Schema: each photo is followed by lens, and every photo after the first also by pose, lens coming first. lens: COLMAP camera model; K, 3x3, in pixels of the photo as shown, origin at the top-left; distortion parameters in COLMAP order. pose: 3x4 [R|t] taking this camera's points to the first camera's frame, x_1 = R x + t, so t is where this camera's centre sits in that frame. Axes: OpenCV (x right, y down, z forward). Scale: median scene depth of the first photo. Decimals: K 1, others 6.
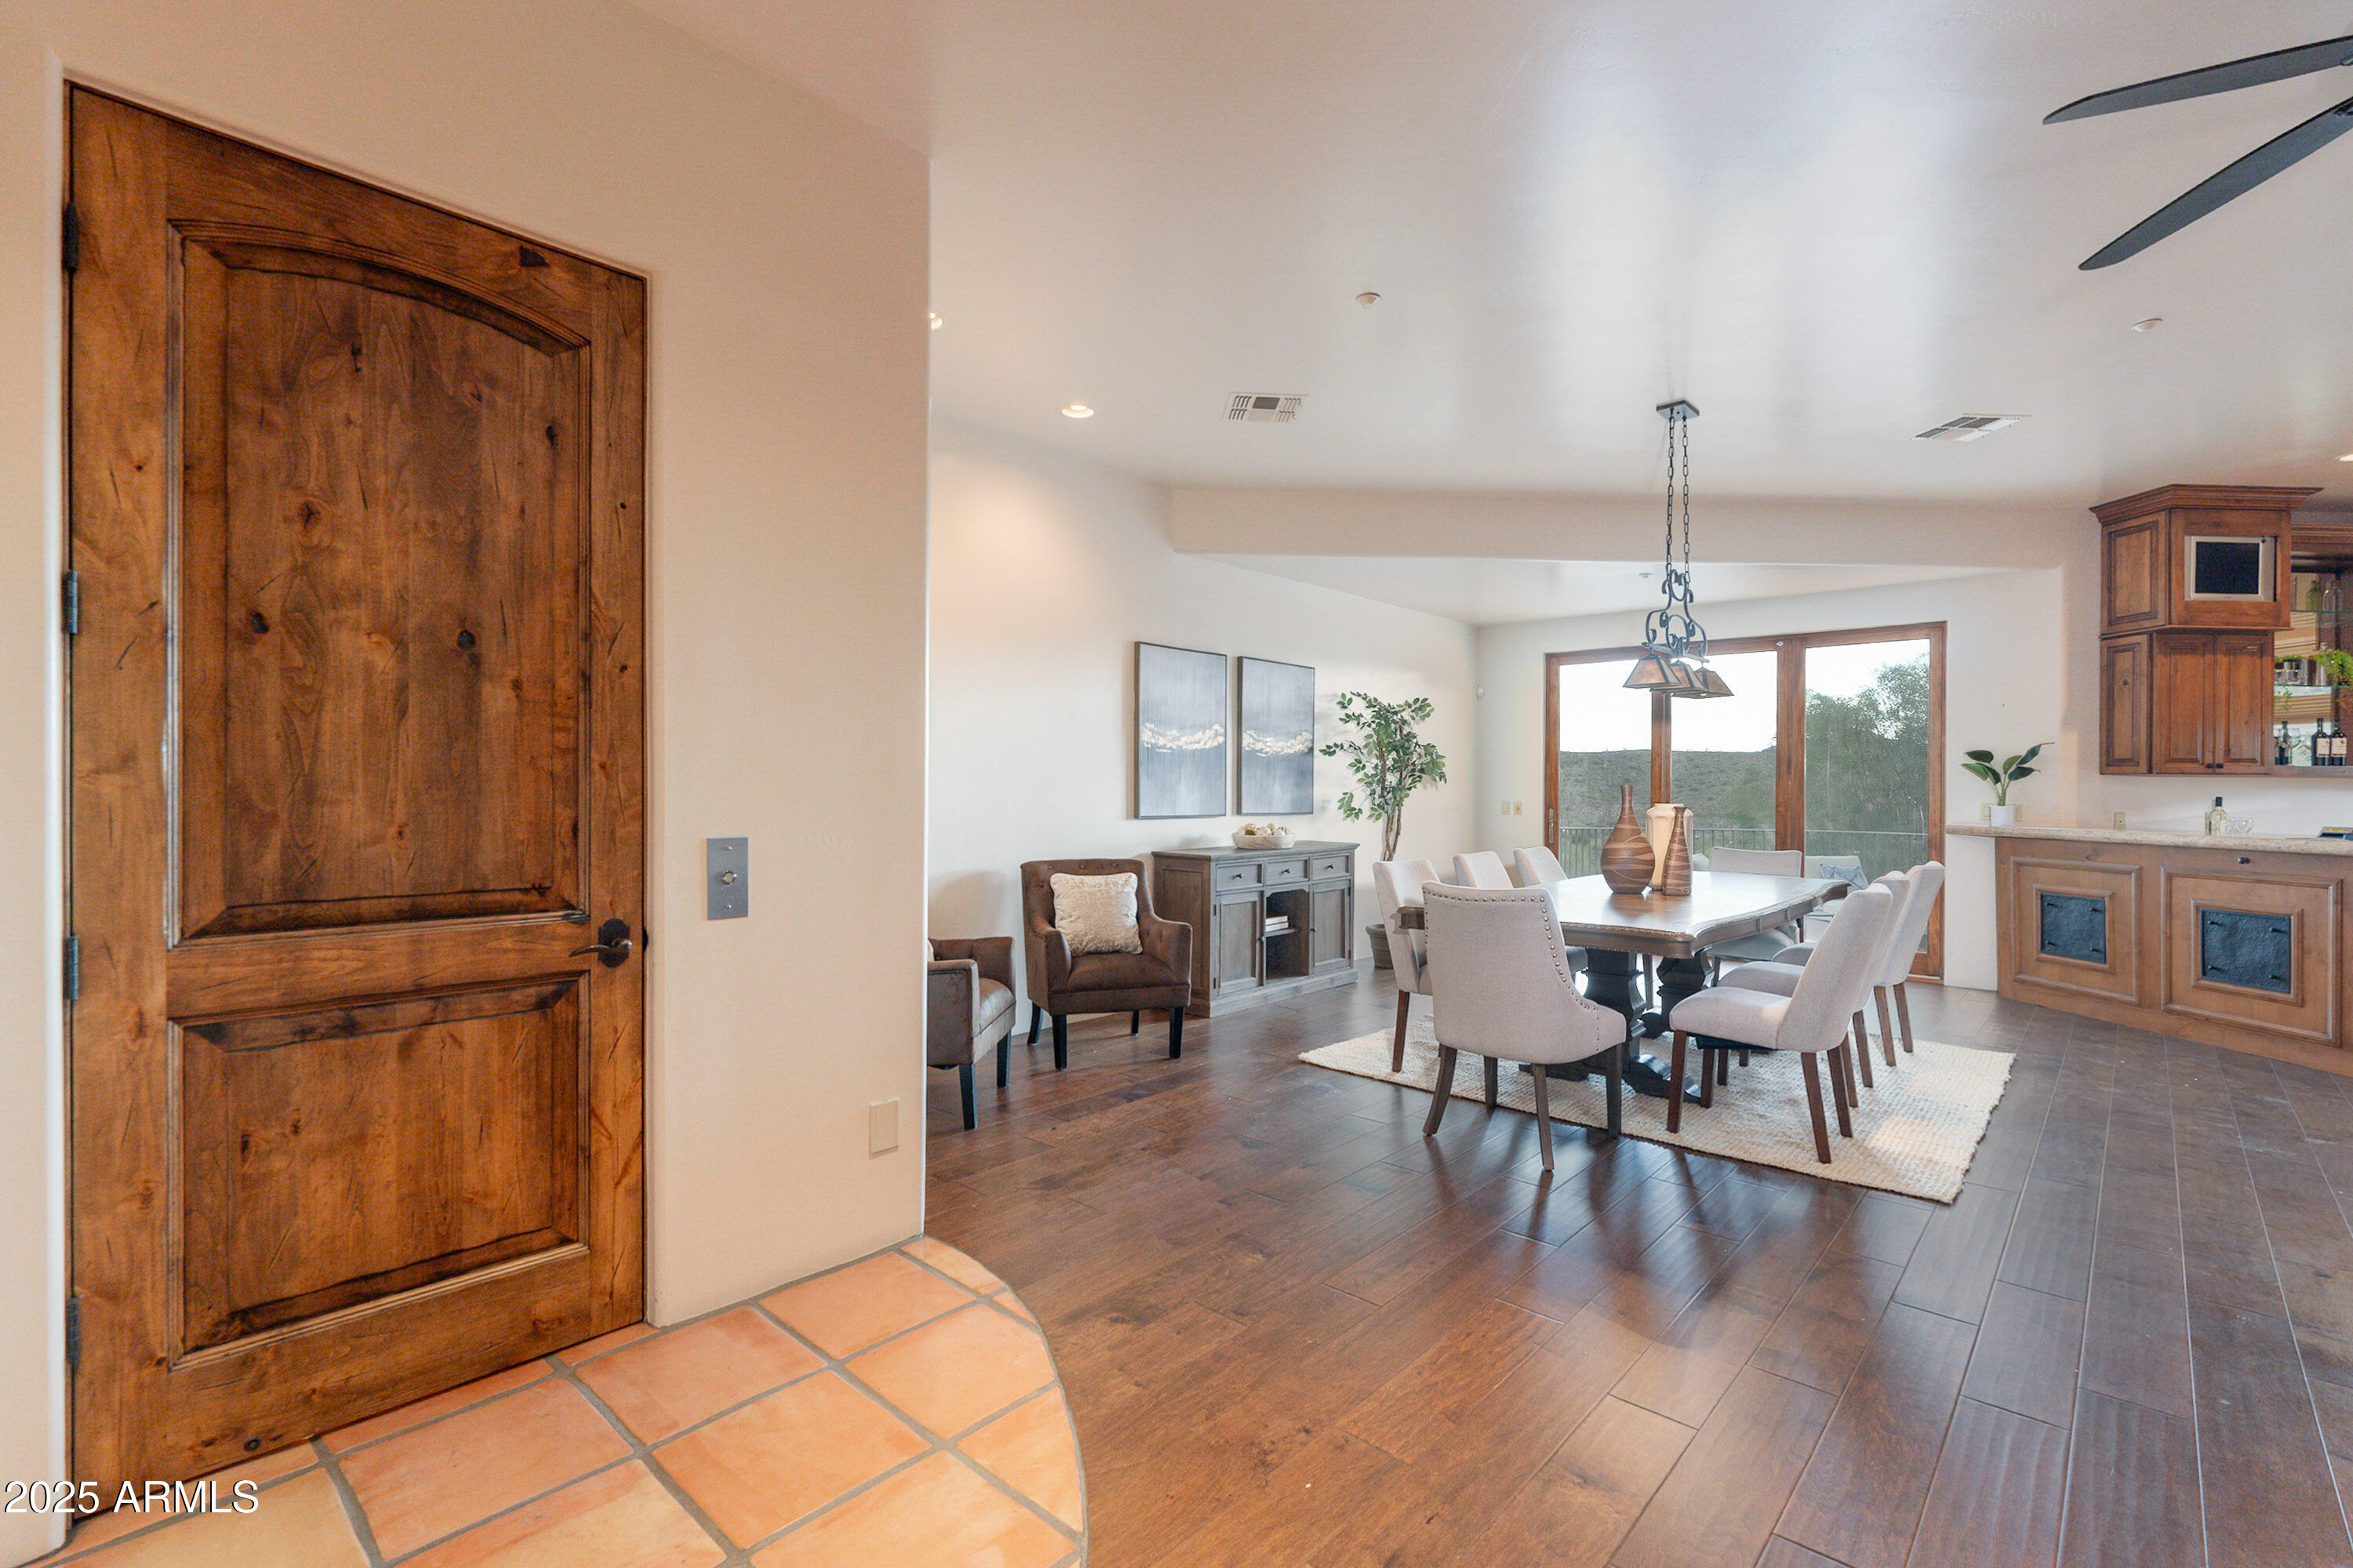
lens RADIAL K [[1042.8, 0, 1172.3], [0, 1042.8, 791.3], [0, 0, 1]] dist [-0.000492, 0.000778]
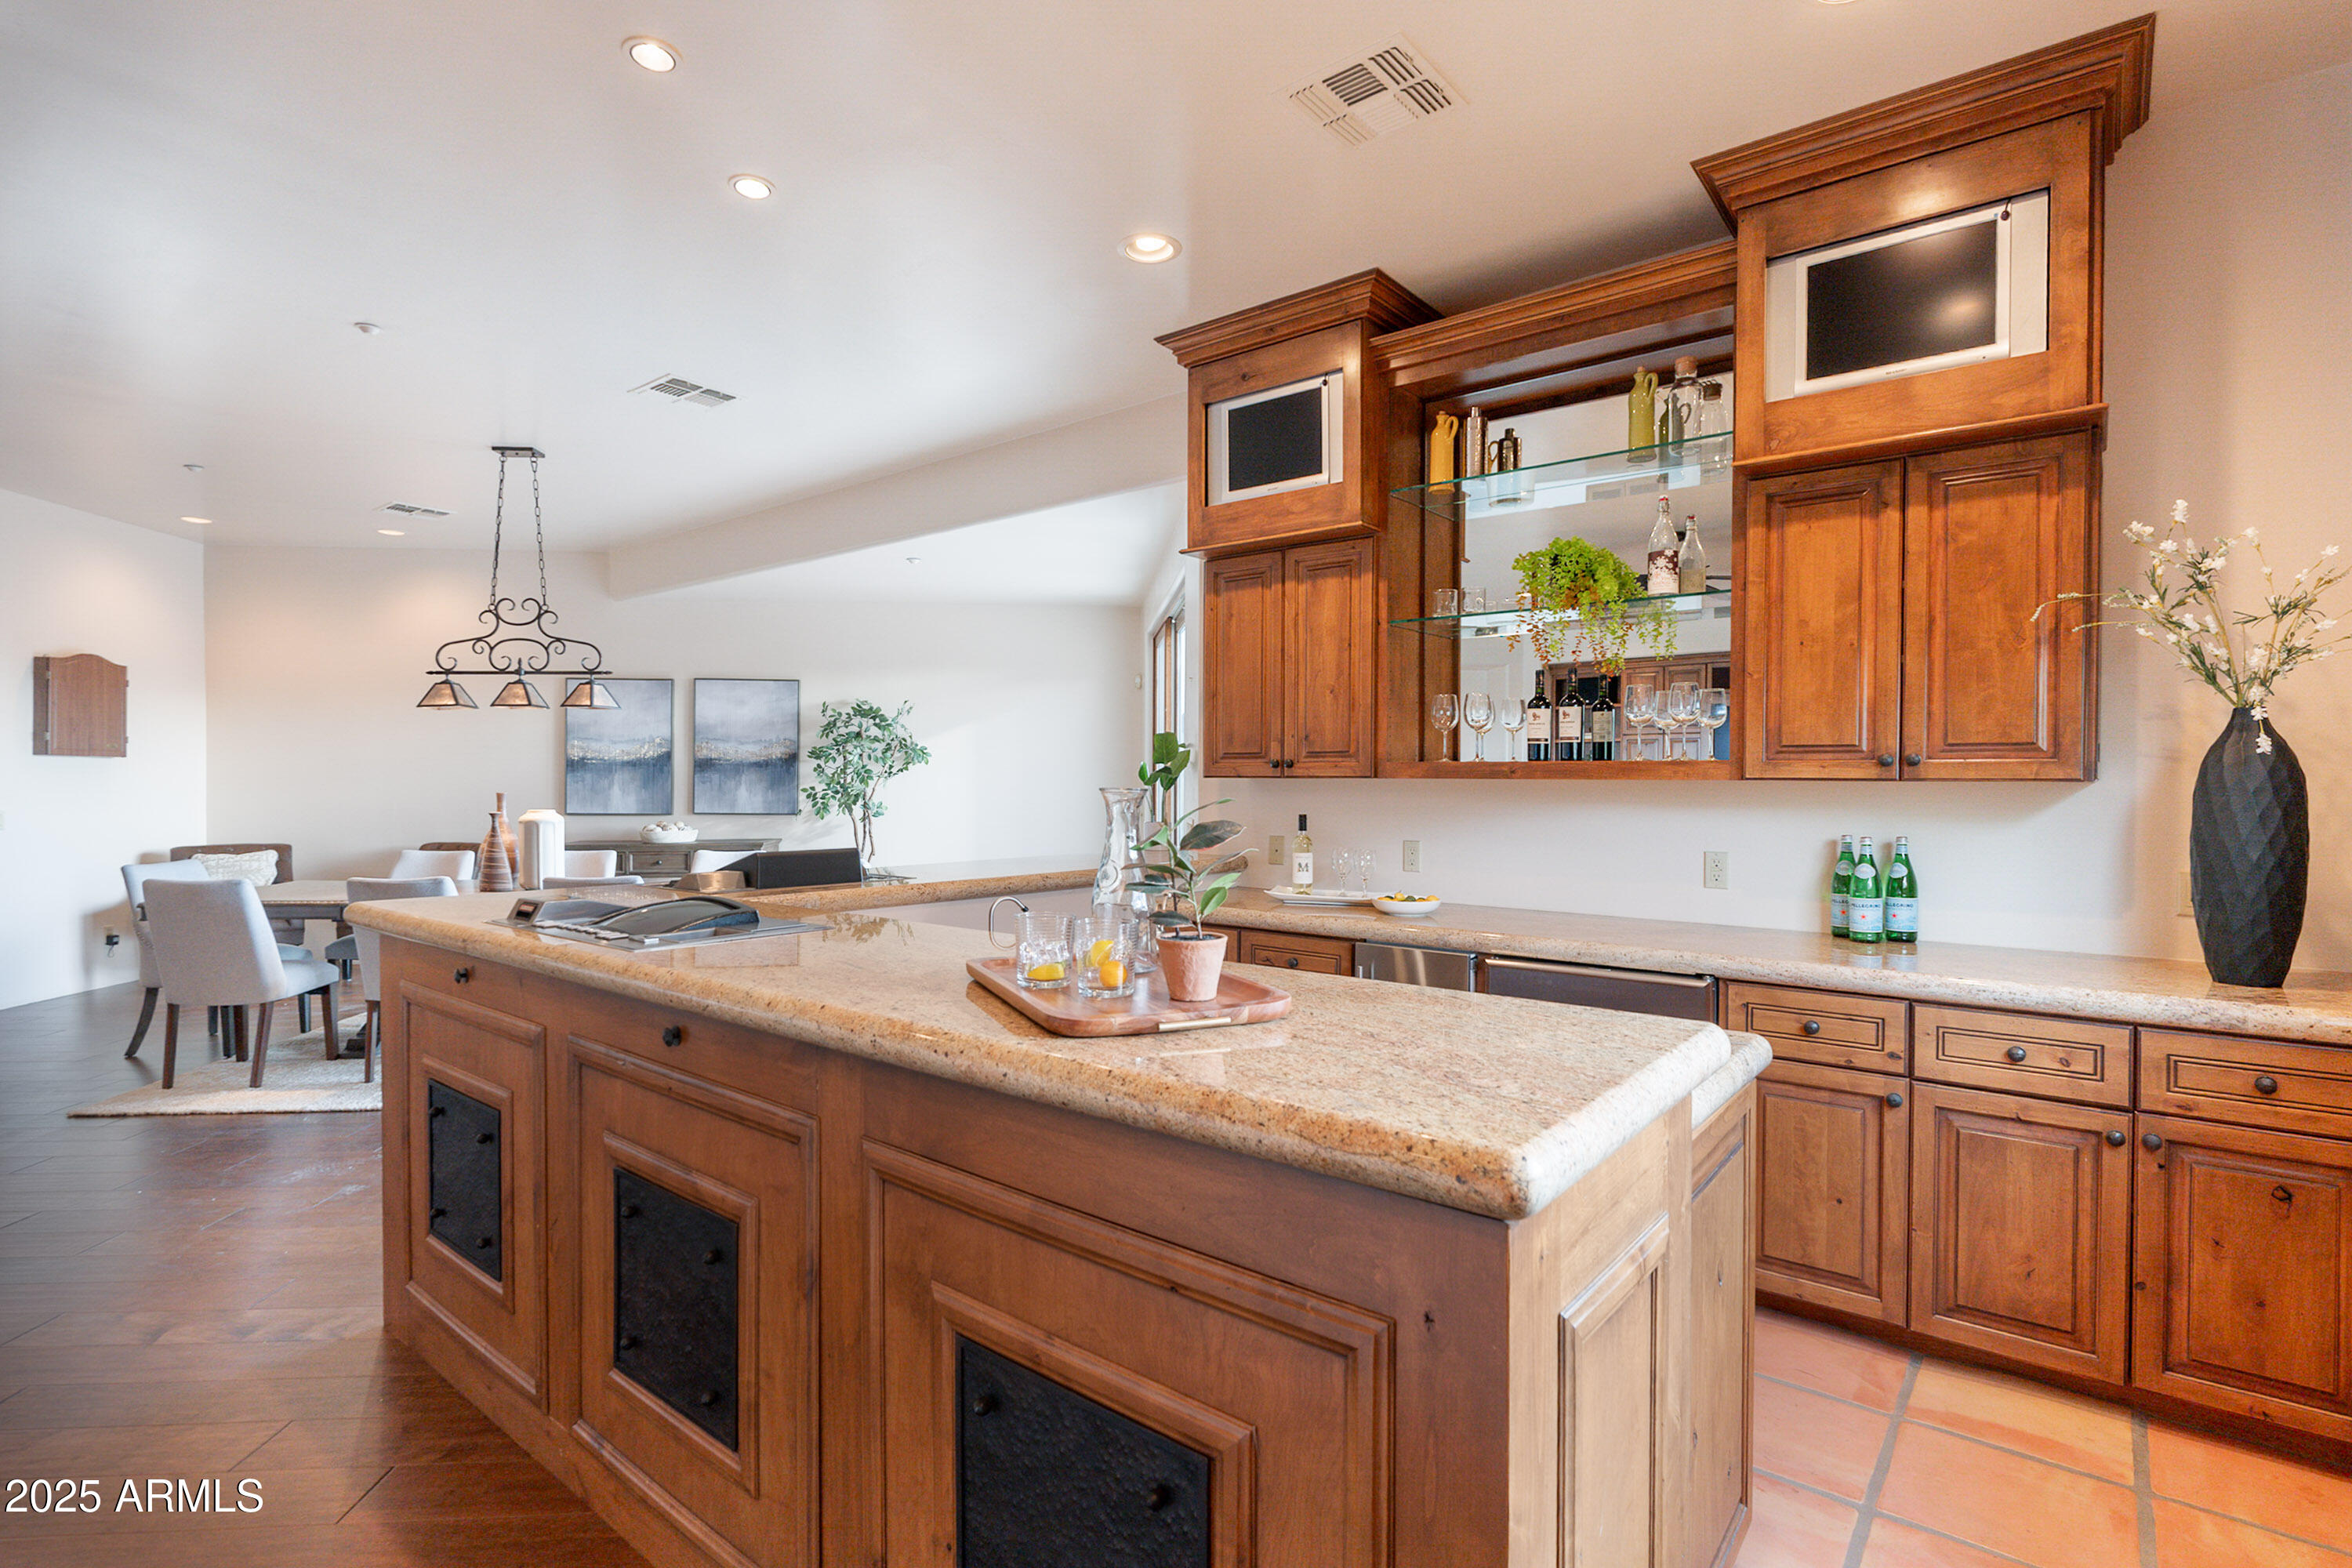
lens RADIAL K [[1119.4, 0, 1176.0], [0, 1119.4, 784.0], [0, 0, 1]] dist [0.000056, -0.000132]
pose [[0.735748, 0.001262, -0.677254, 1.402838], [-0.003172, 0.999994, -0.001582, -0.011164], [0.677248, 0.003312, 0.735747, 0.472493]]
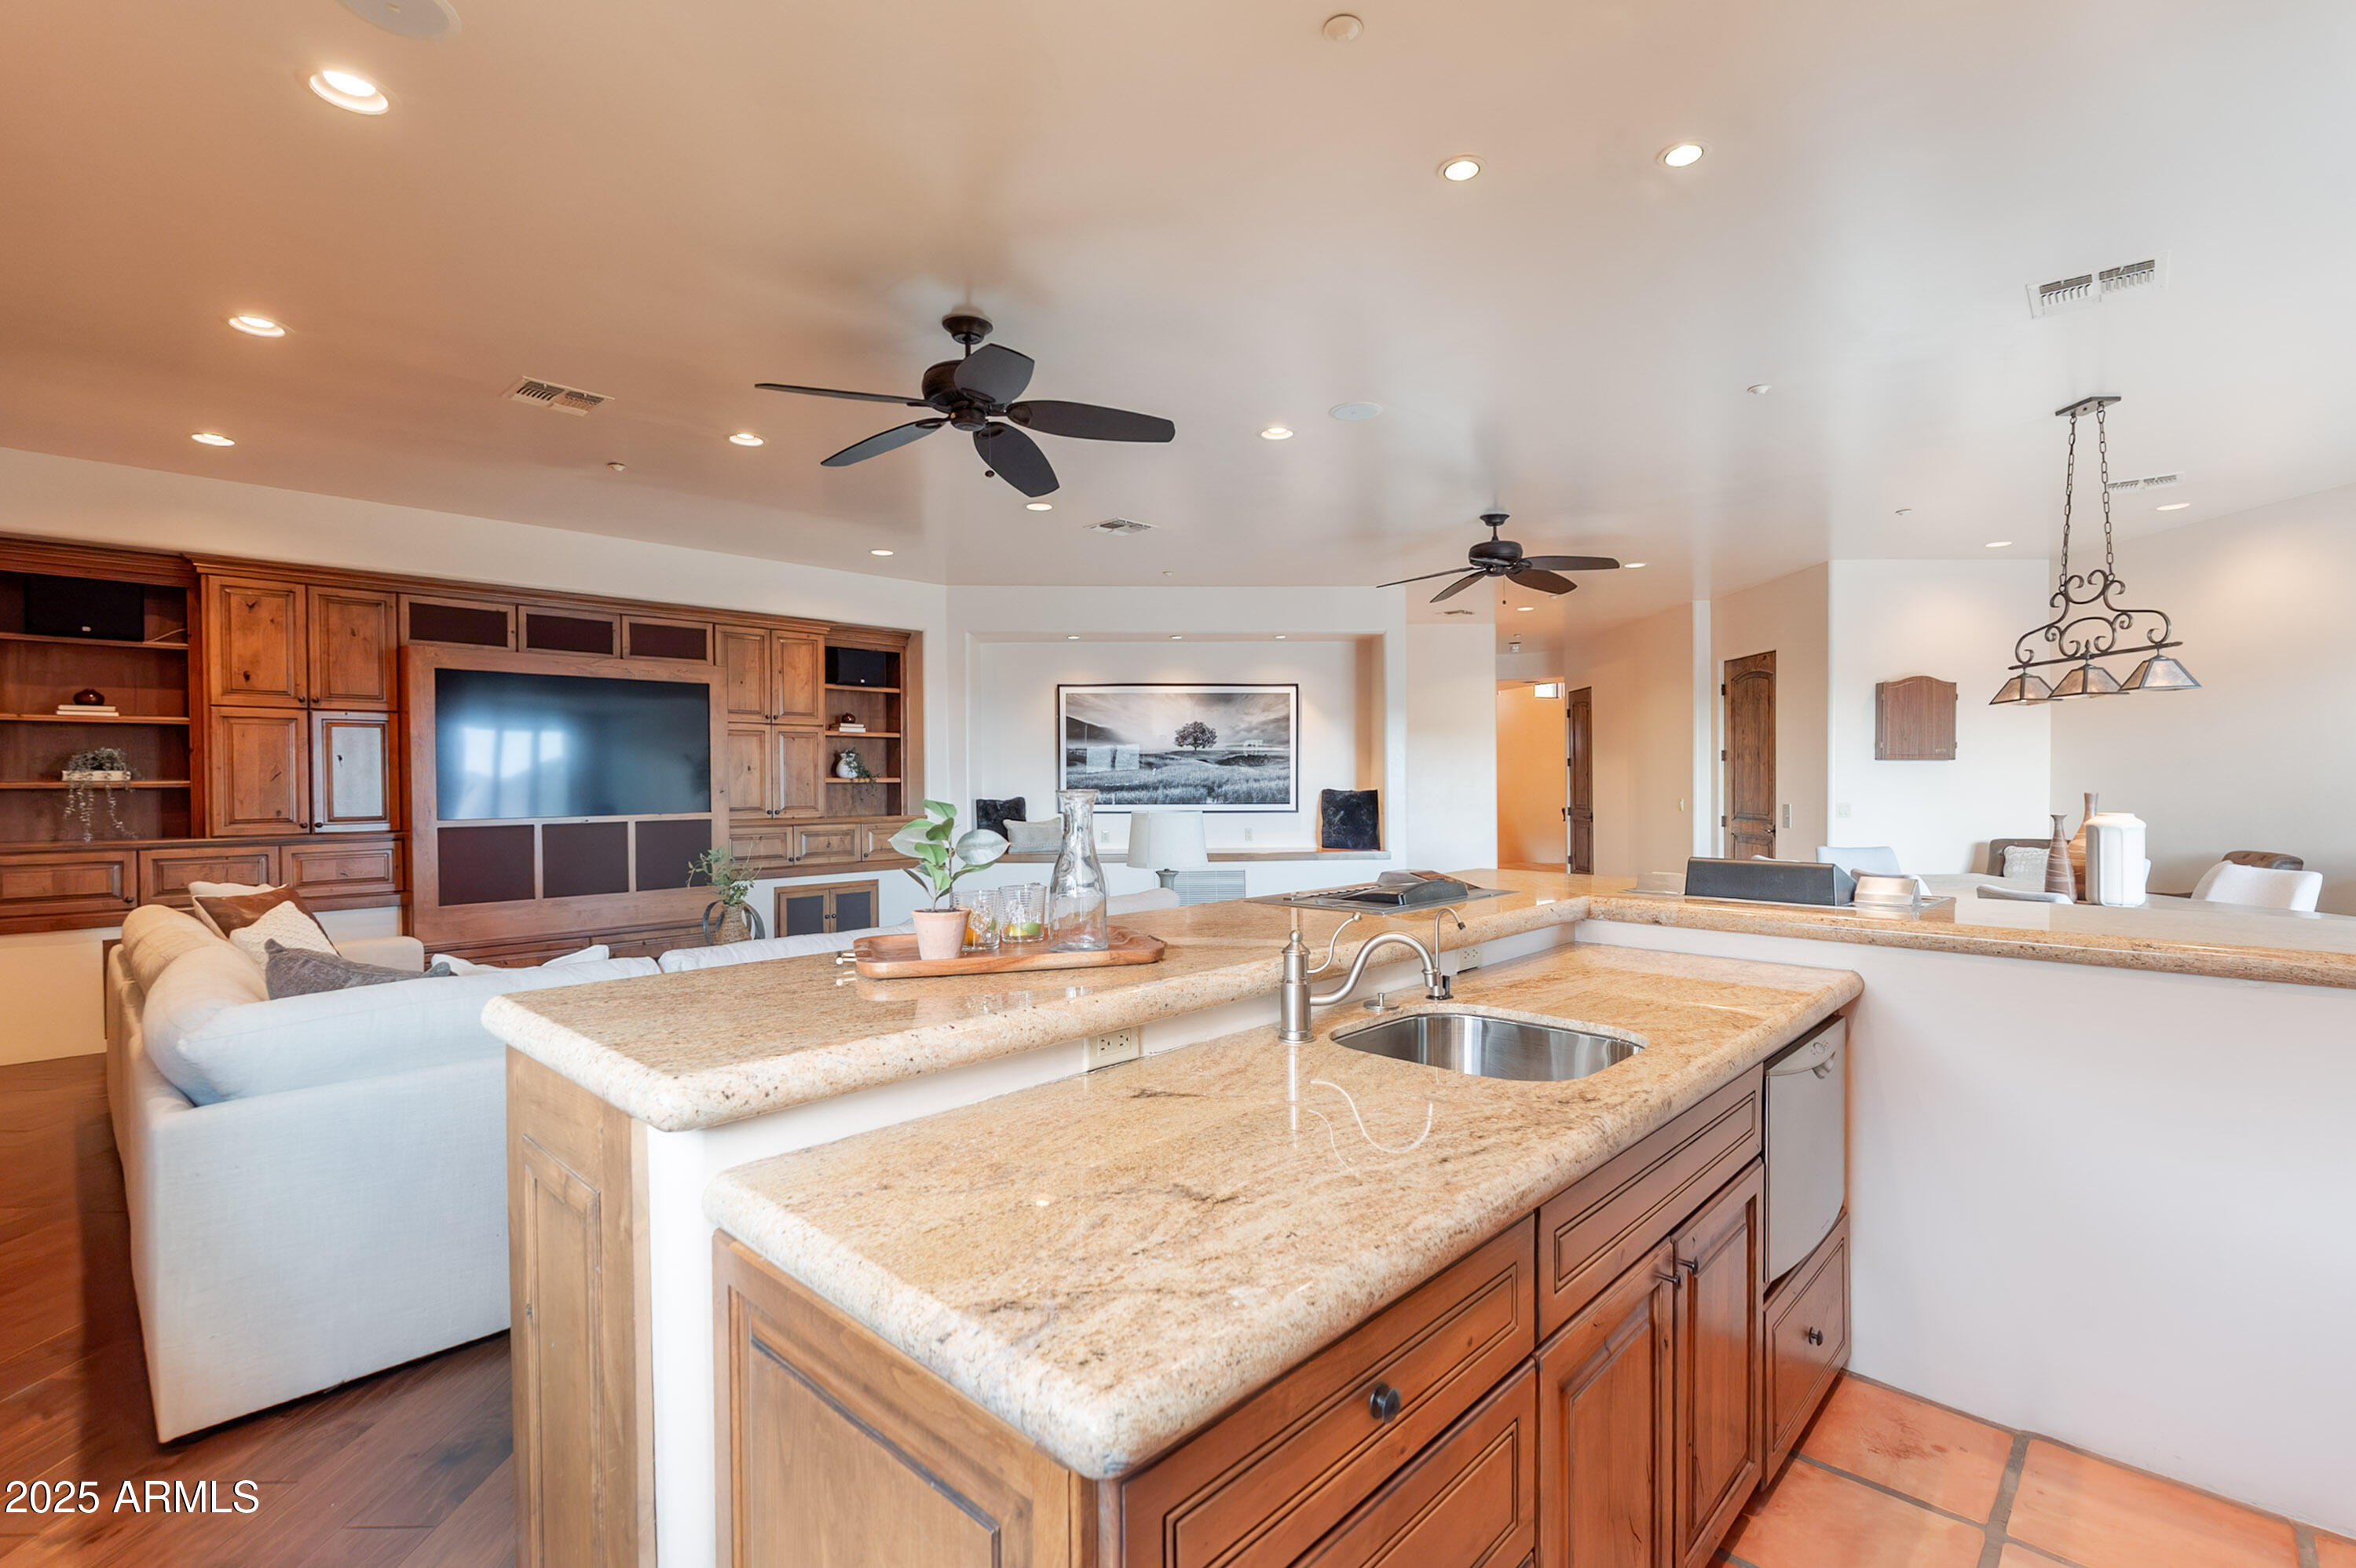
lens RADIAL K [[1072.1, 0, 1178.0], [0, 1072.1, 784.0], [0, 0, 1]] dist [-0.002084, 0.000076]
pose [[-0.733329, 0.003832, -0.679863, 1.390900], [0.000614, 0.999987, 0.004974, -0.014797], [0.679874, 0.003230, -0.733322, 0.907058]]
